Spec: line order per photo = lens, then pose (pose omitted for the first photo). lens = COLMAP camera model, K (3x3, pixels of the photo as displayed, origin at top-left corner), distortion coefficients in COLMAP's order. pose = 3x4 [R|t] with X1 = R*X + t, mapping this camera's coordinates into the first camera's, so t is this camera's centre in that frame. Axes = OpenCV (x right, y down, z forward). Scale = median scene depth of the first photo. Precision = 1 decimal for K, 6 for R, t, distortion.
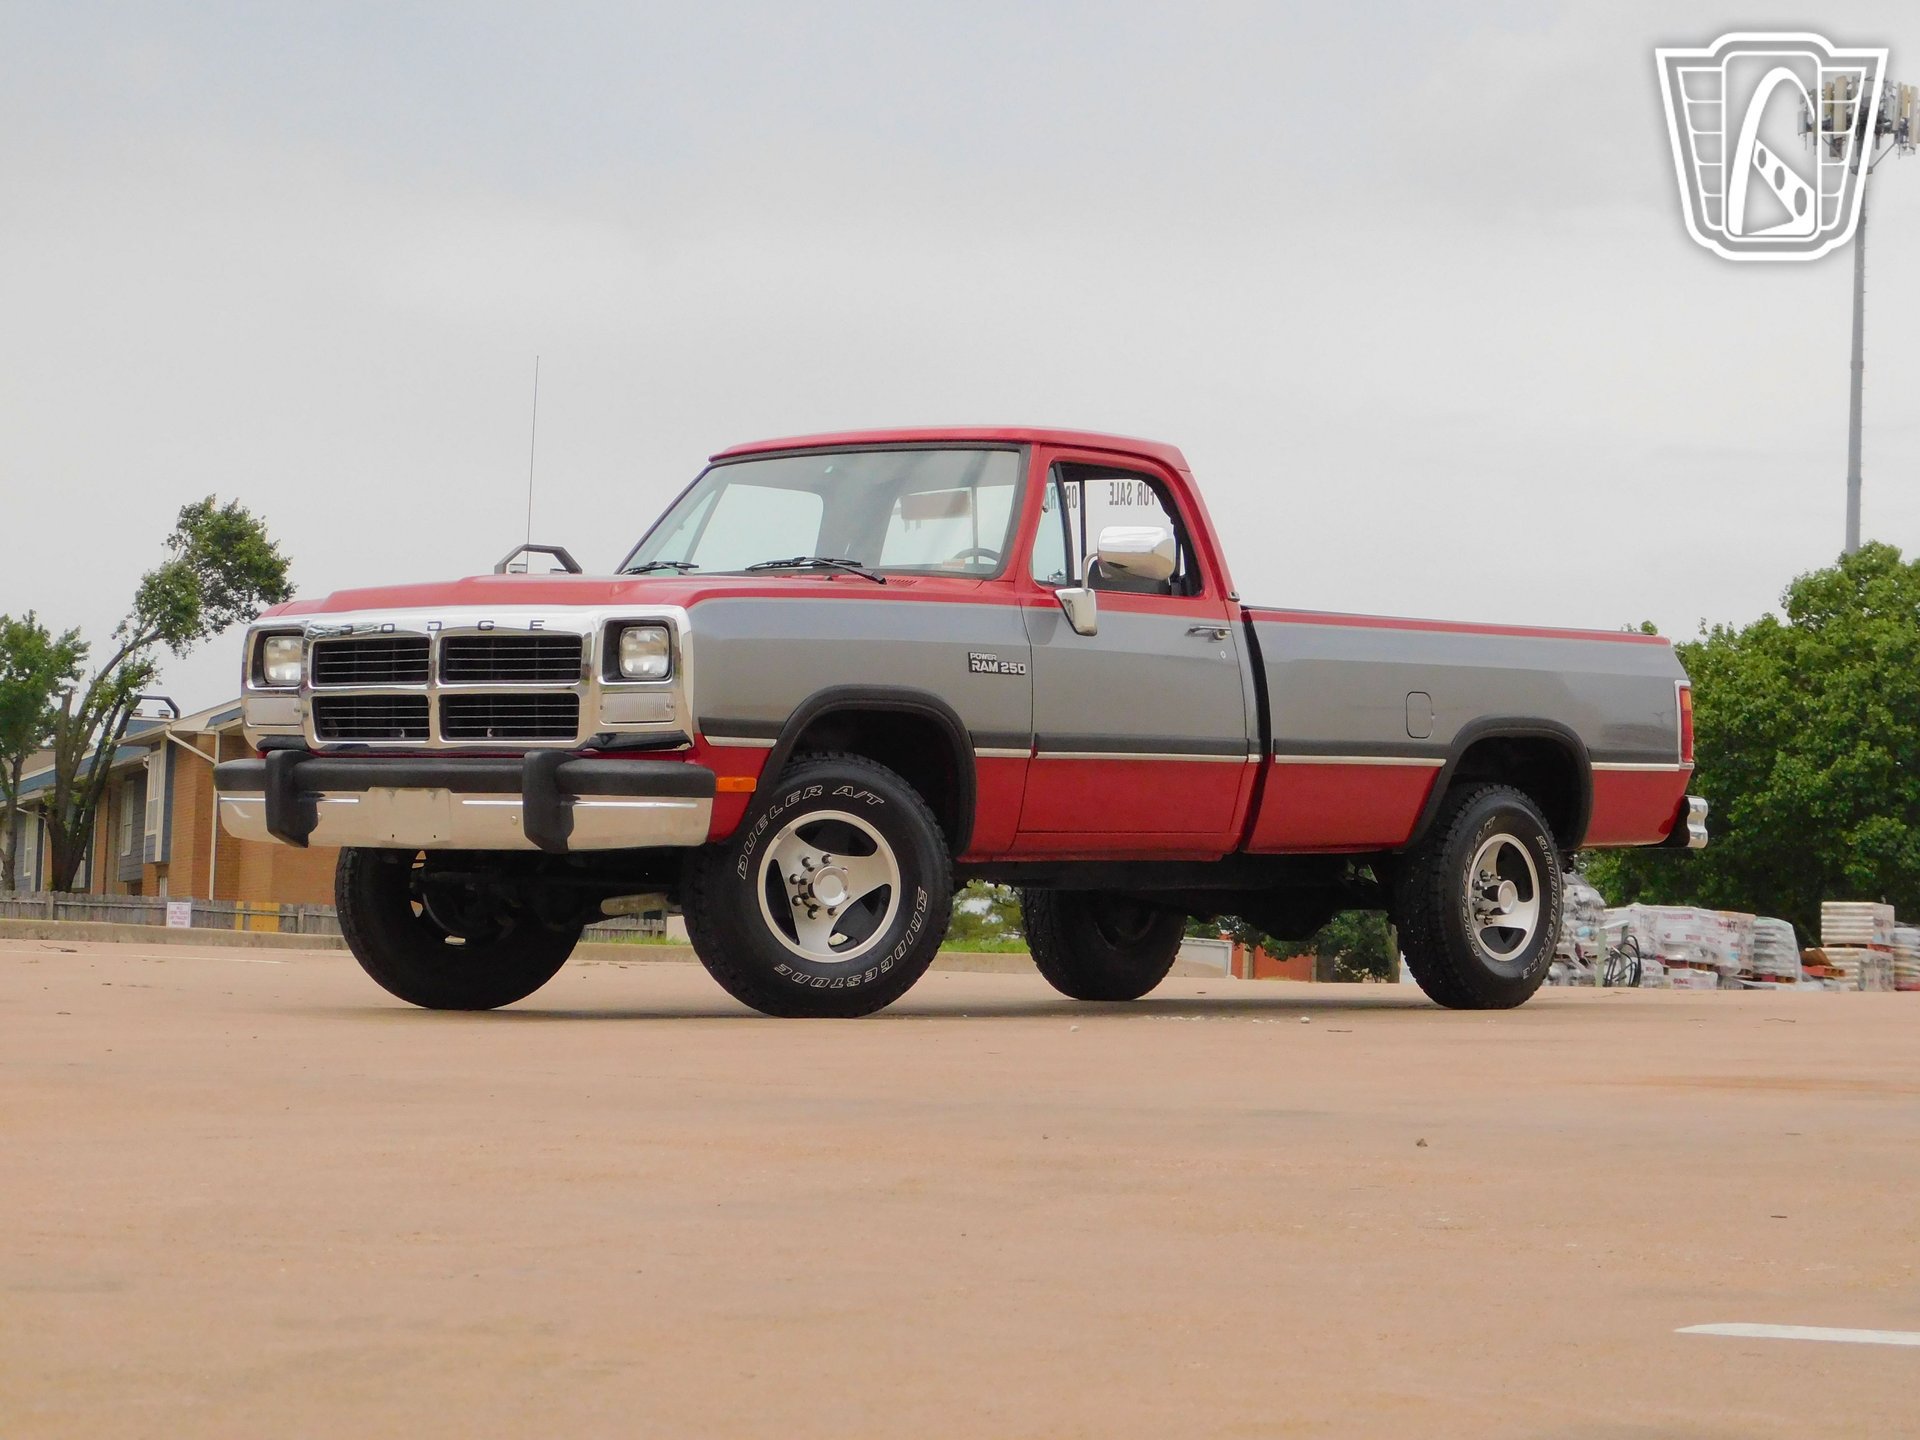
lens RADIAL K [[4610.7, 0, 960.0], [0, 4610.7, 720.0], [0, 0, 1]] dist [0.026148, -0.034171]
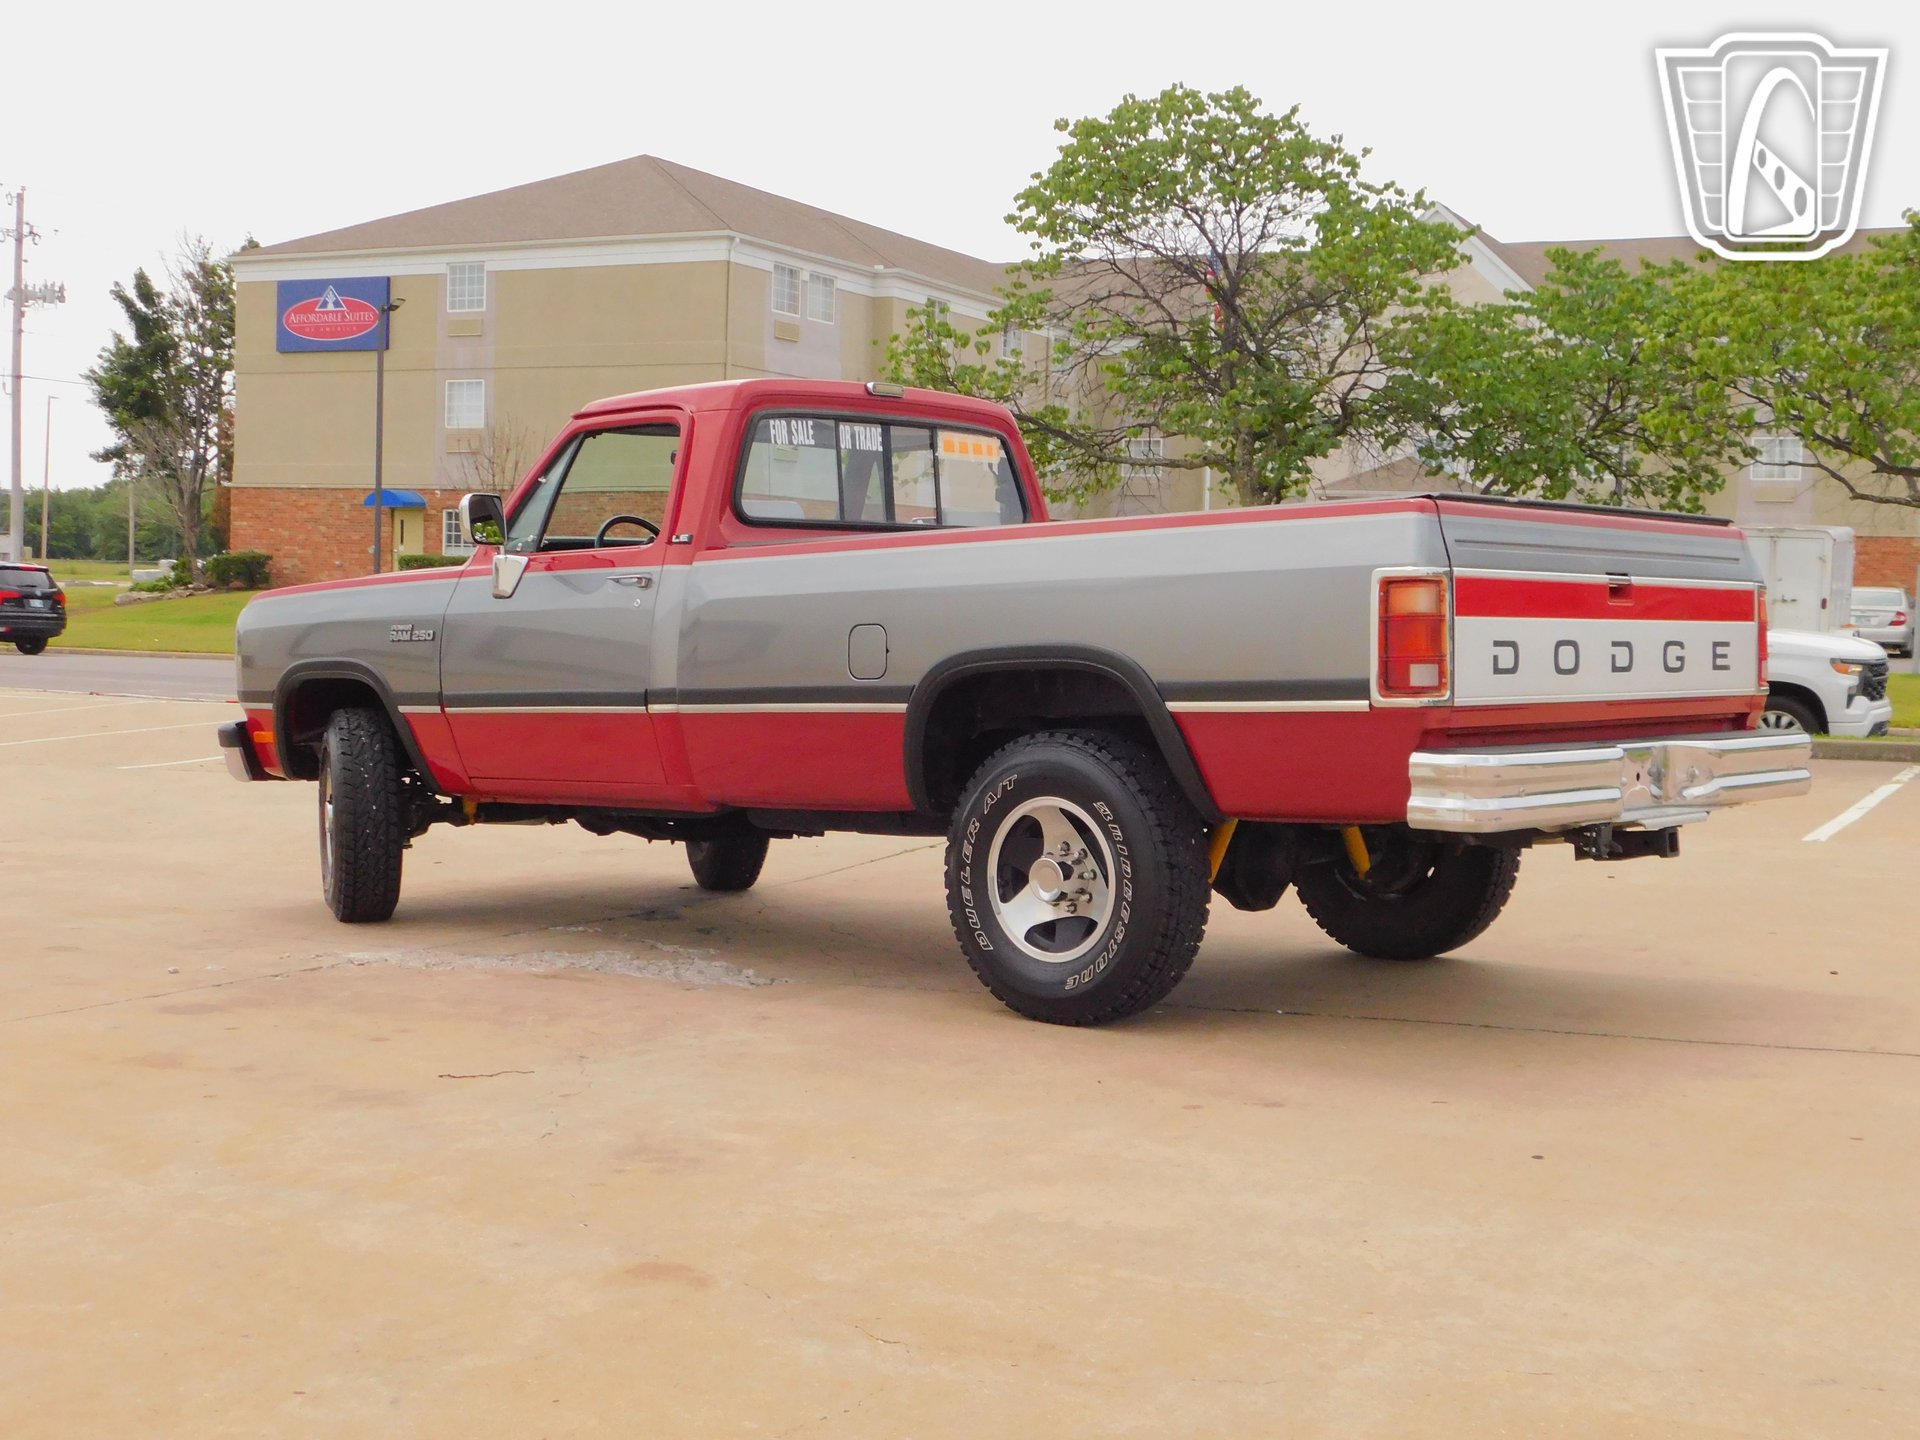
lens RADIAL K [[2275.6, 0, 957.2], [0, 2275.6, 714.6], [0, 0, 1]] dist [-0.025913, 0.068042]
pose [[-0.029998, 0.020934, -0.999331, 0.566699], [0.045896, 0.998755, 0.019544, 0.003428], [0.998496, -0.045279, -0.030921, 1.138613]]
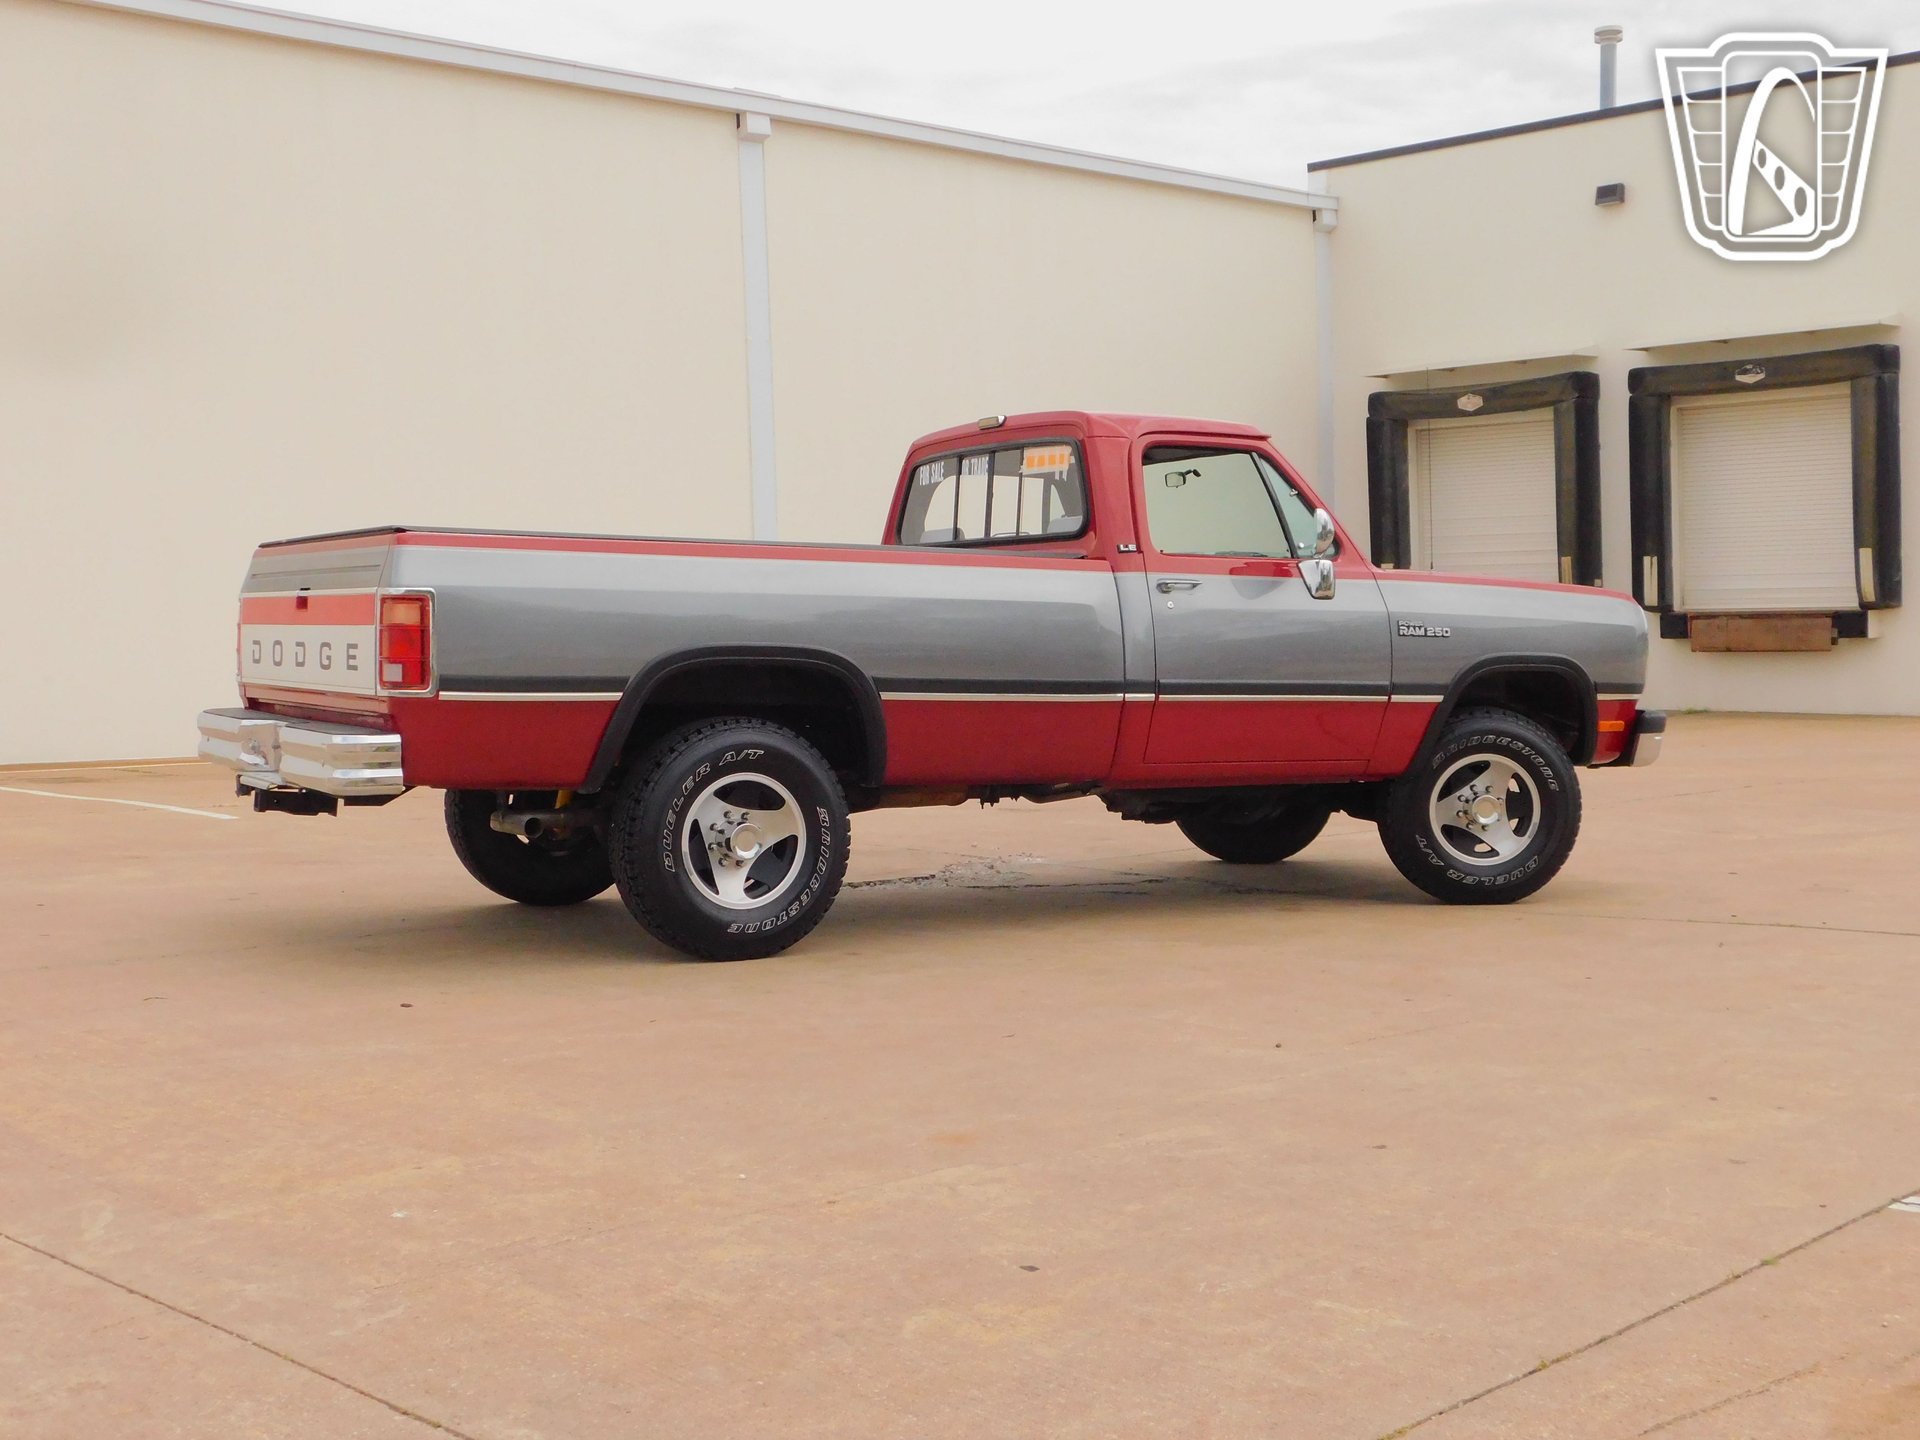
lens RADIAL K [[2275.6, 0, 957.2], [0, 2275.6, 714.6], [0, 0, 1]] dist [-0.025913, 0.068042]
pose [[-0.945674, -0.026994, 0.323995, -0.181368], [-0.028944, 0.999580, -0.001201, 0.016961], [-0.323827, -0.010513, -0.946058, 1.706248]]
